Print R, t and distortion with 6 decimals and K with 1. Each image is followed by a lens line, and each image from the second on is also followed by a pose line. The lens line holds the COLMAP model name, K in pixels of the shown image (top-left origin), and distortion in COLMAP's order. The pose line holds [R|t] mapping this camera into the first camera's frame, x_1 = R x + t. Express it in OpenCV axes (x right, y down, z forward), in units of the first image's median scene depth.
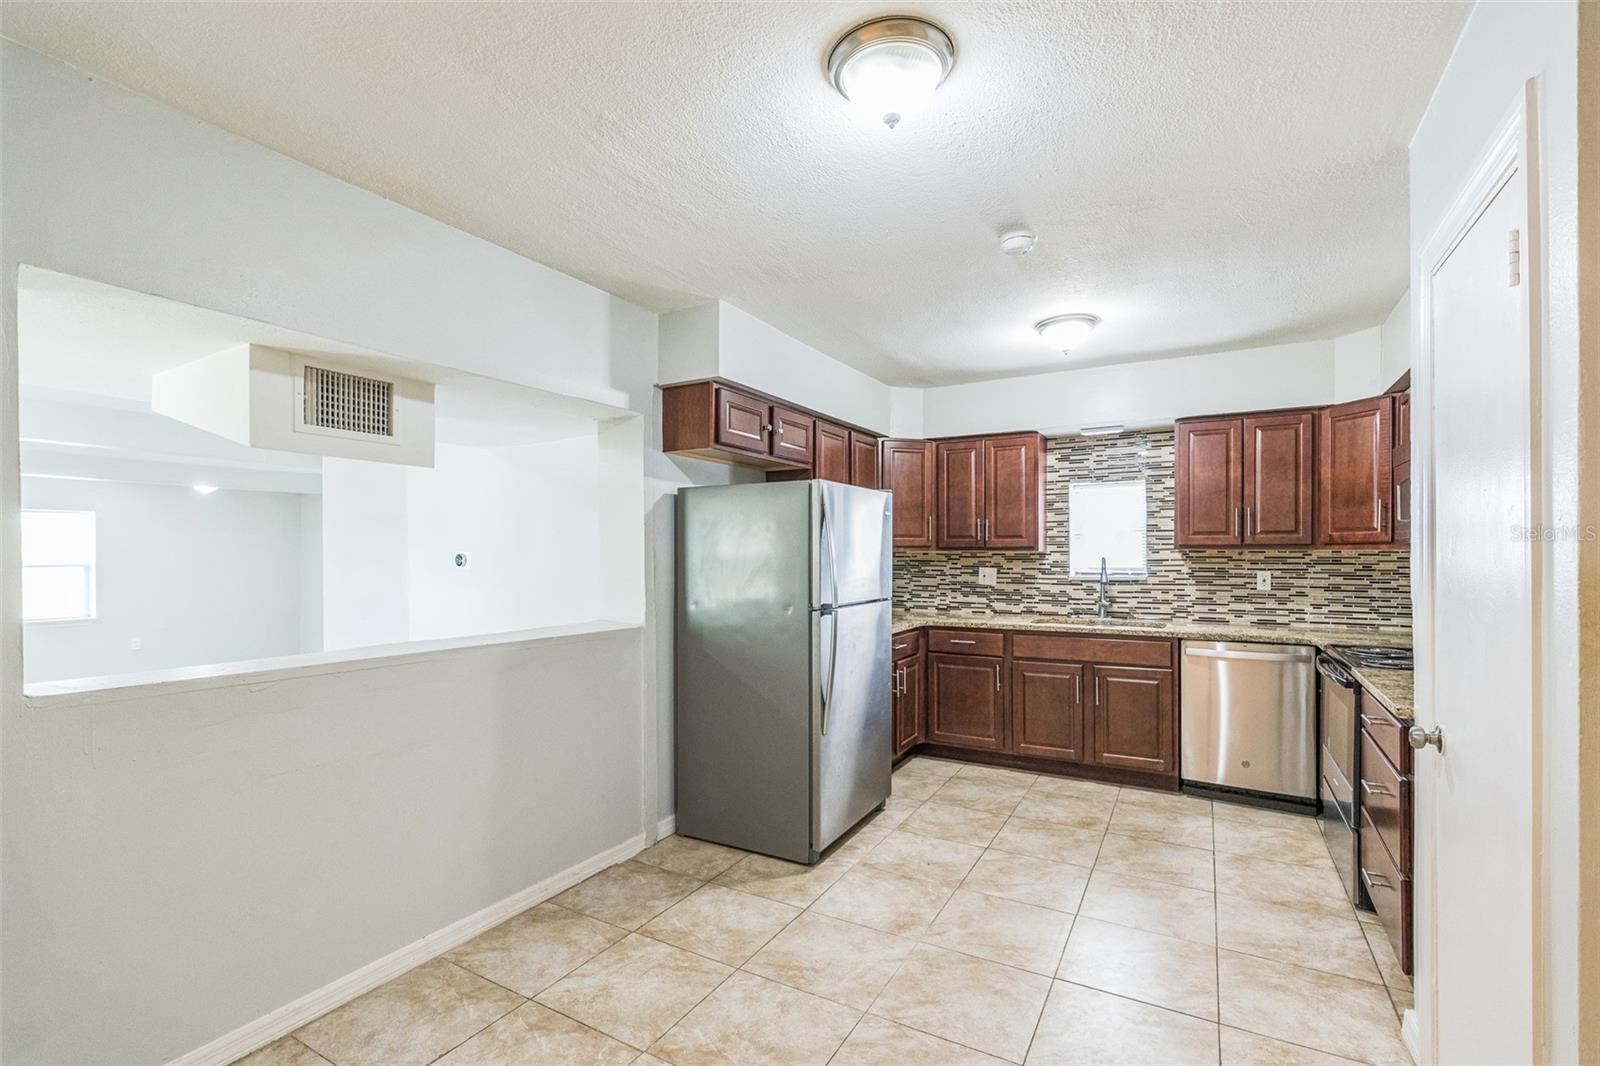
lens RADIAL K [[714.8, 0, 796.2], [0, 714.8, 546.5], [0, 0, 1]] dist [-0.007502, 0.001083]
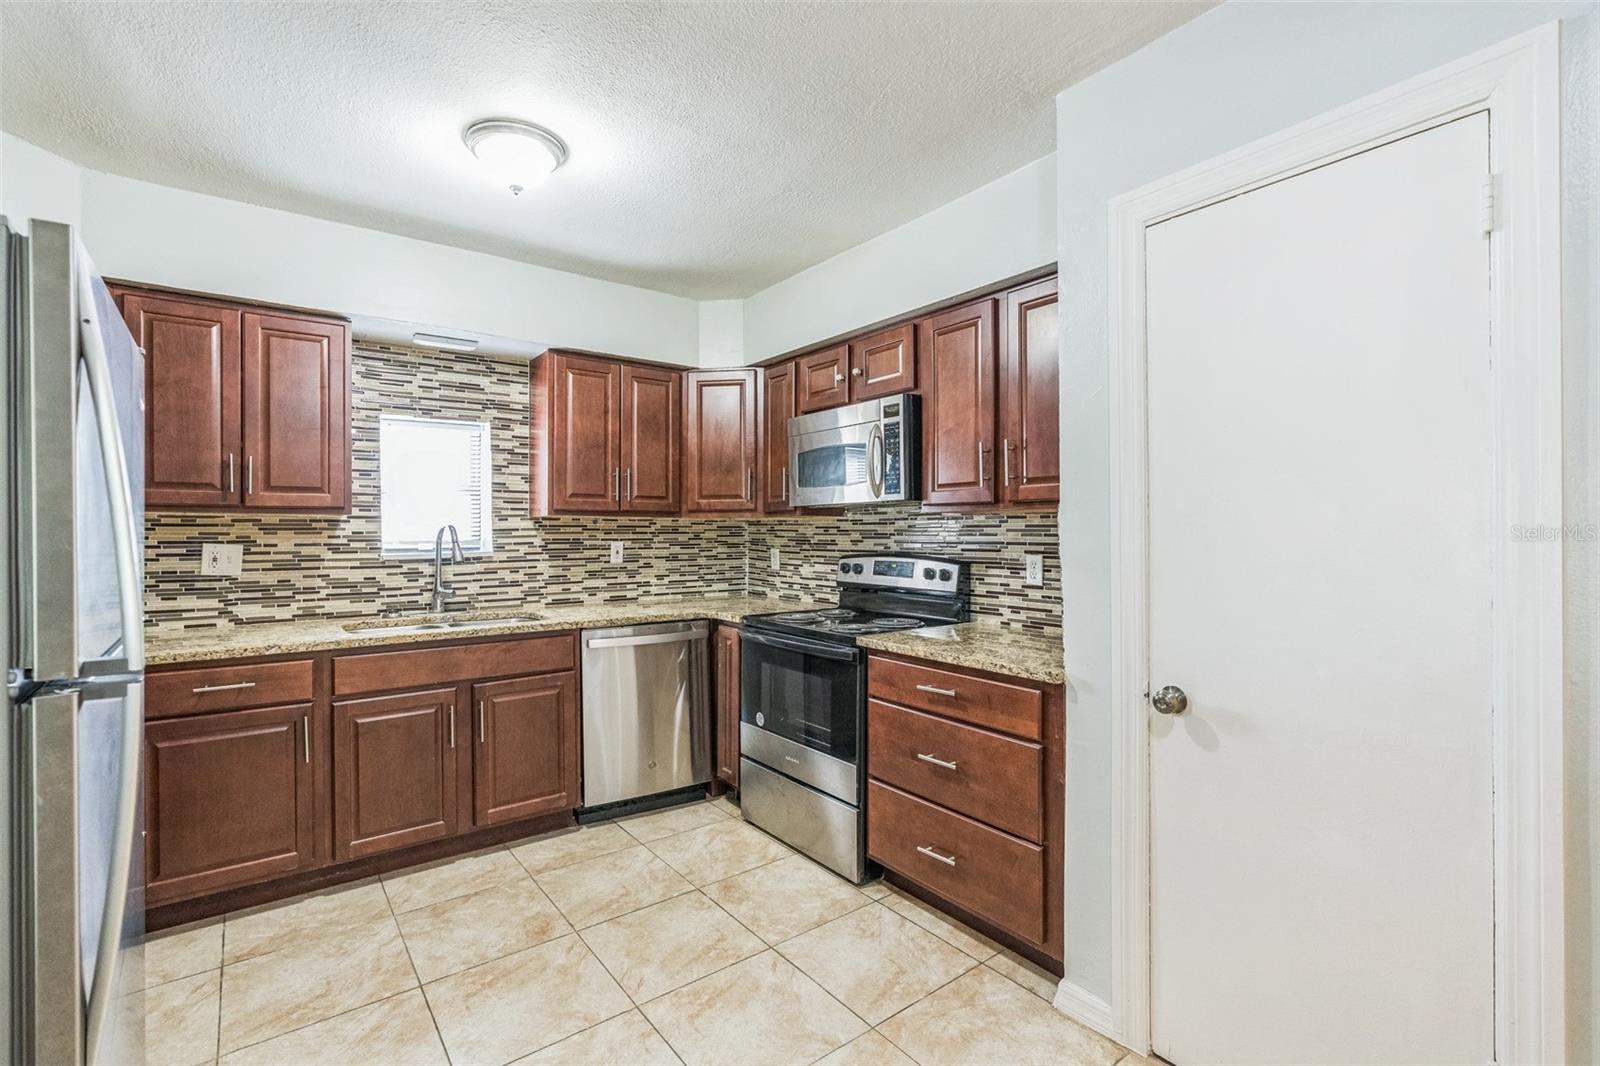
lens RADIAL K [[714.8, 0, 798.7], [0, 714.8, 531.1], [0, 0, 1]] dist [-0.007502, 0.001083]
pose [[0.389940, -0.000201, 0.920840, -0.080111], [-0.008419, 0.999957, 0.003783, 0.015887], [-0.920802, -0.009228, 0.389922, 0.437731]]
